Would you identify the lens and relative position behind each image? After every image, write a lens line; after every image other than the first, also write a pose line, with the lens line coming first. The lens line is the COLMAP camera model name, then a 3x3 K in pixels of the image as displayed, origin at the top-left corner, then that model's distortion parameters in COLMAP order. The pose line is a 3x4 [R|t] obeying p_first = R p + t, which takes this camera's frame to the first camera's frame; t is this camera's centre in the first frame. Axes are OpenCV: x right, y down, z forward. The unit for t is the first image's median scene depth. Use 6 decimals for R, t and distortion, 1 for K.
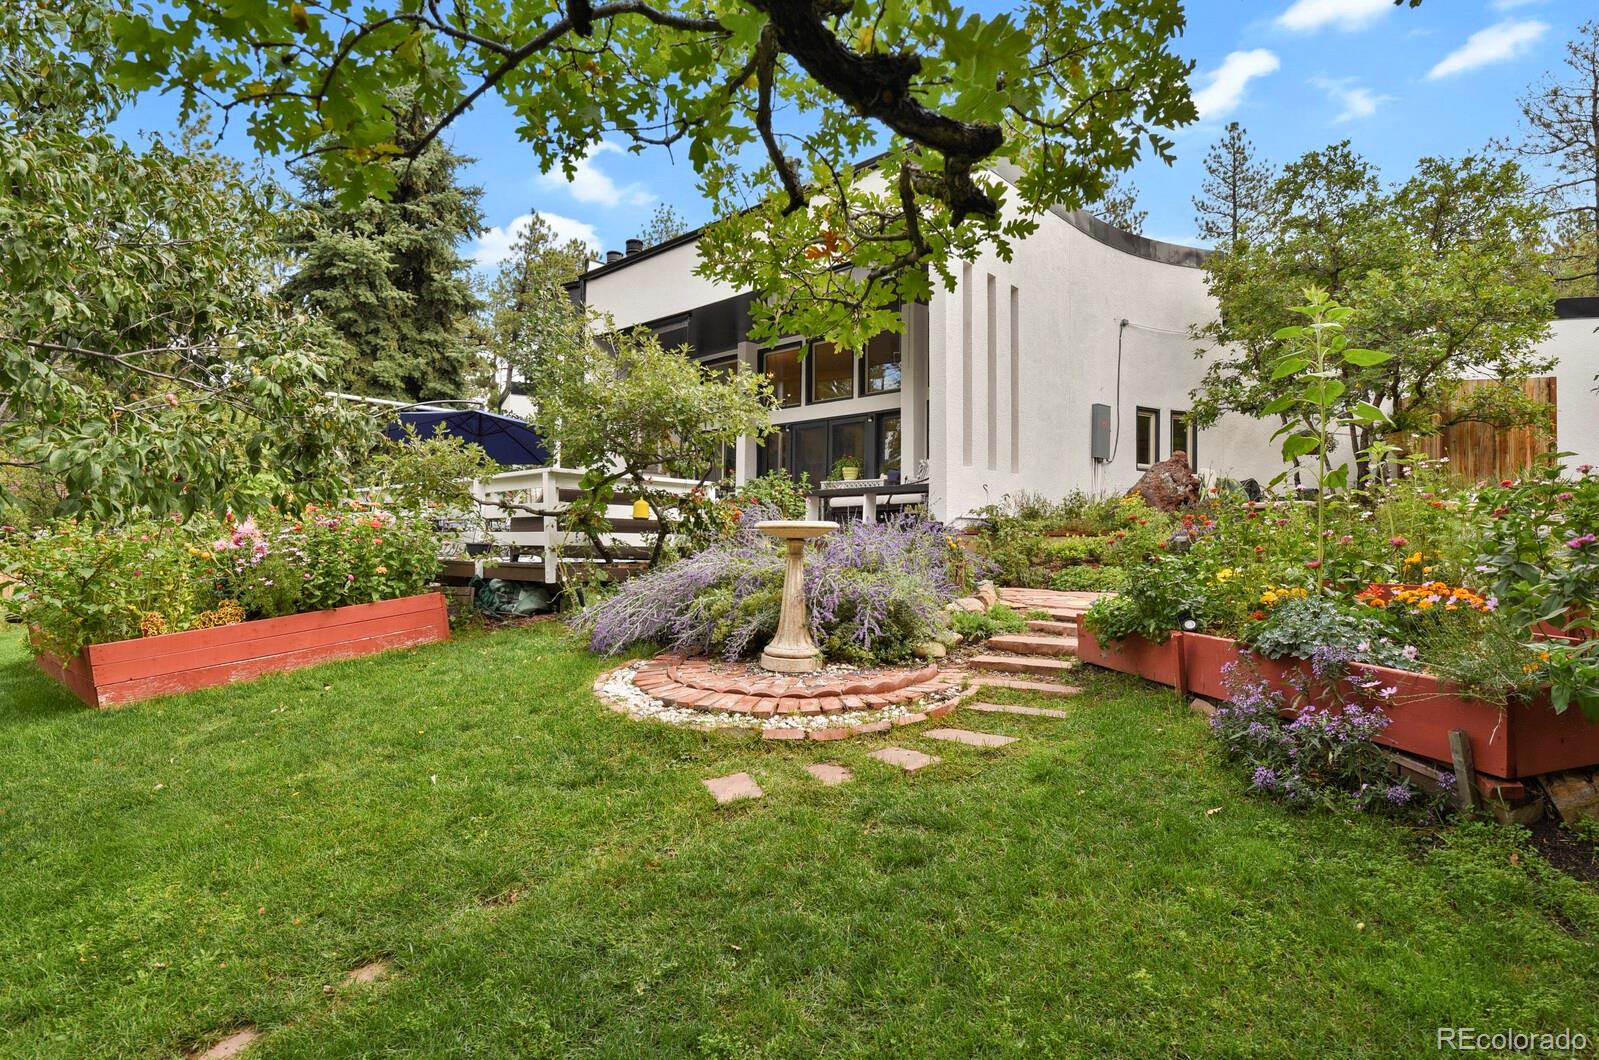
lens RADIAL K [[804.6, 0, 791.0], [0, 804.6, 529.2], [0, 0, 1]] dist [-0.017293, -0.006586]
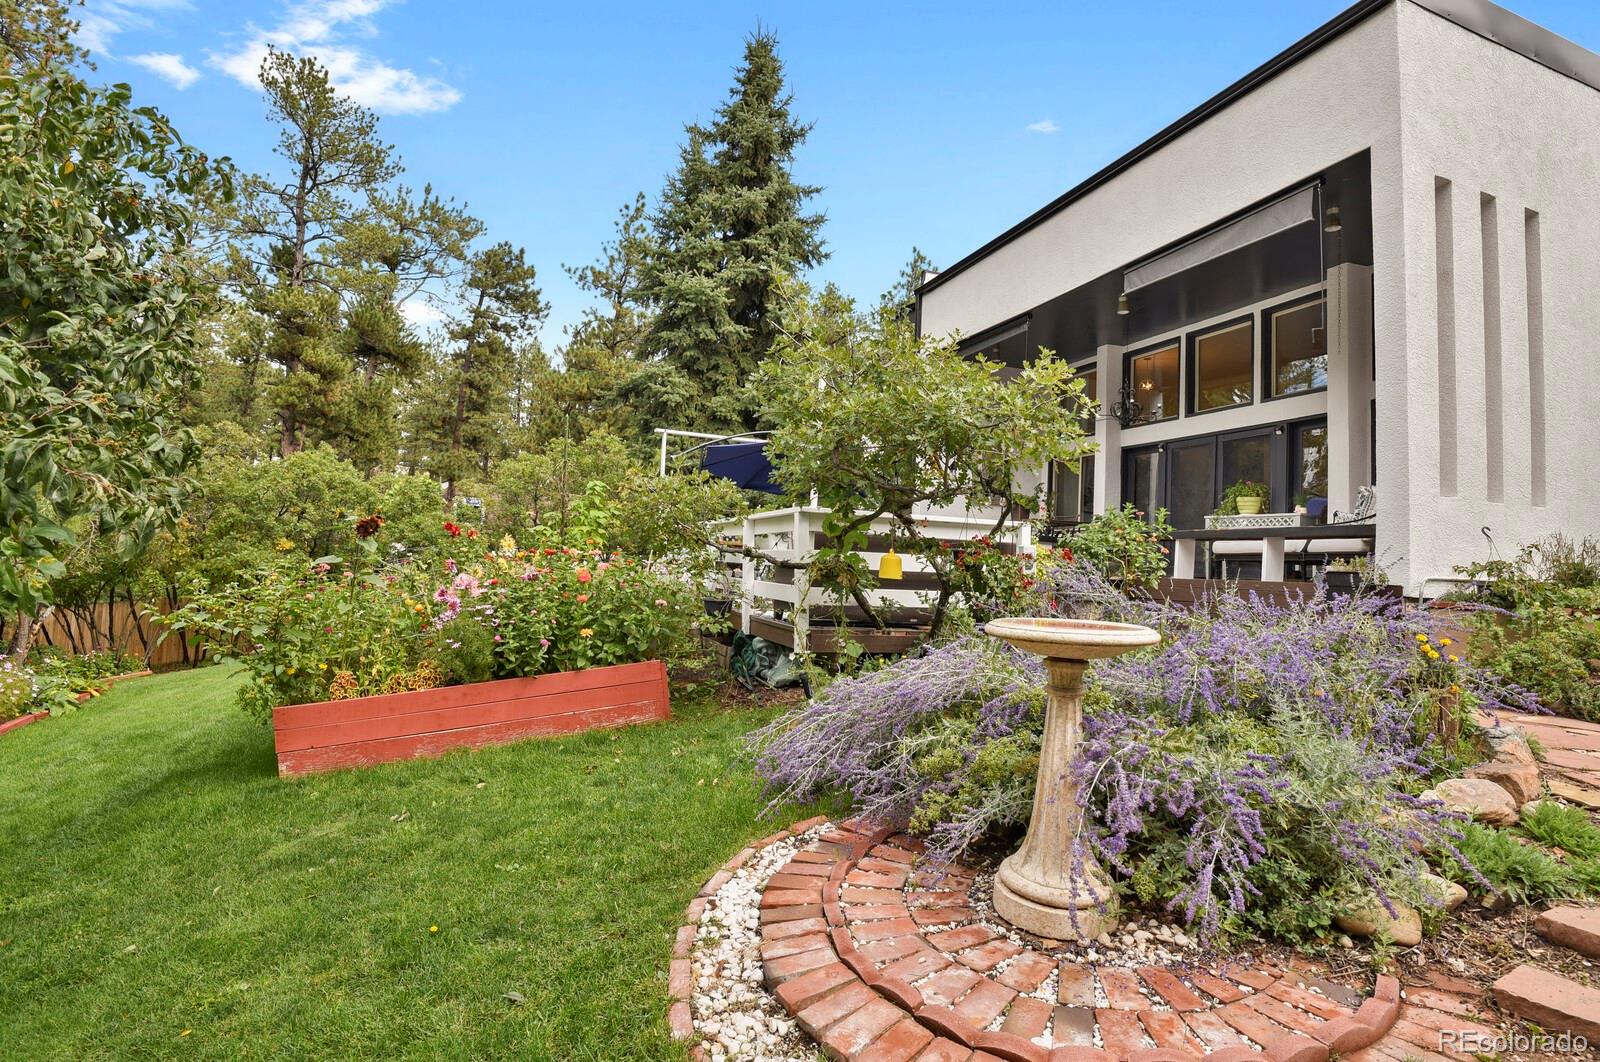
lens RADIAL K [[805.1, 0, 799.3], [0, 805.1, 523.9], [0, 0, 1]] dist [-0.017293, -0.006586]
pose [[0.897873, 0.003306, -0.440242, 0.034692], [-0.021280, 0.999129, -0.035899, -0.022539], [0.439740, 0.041601, 0.897161, 0.208227]]
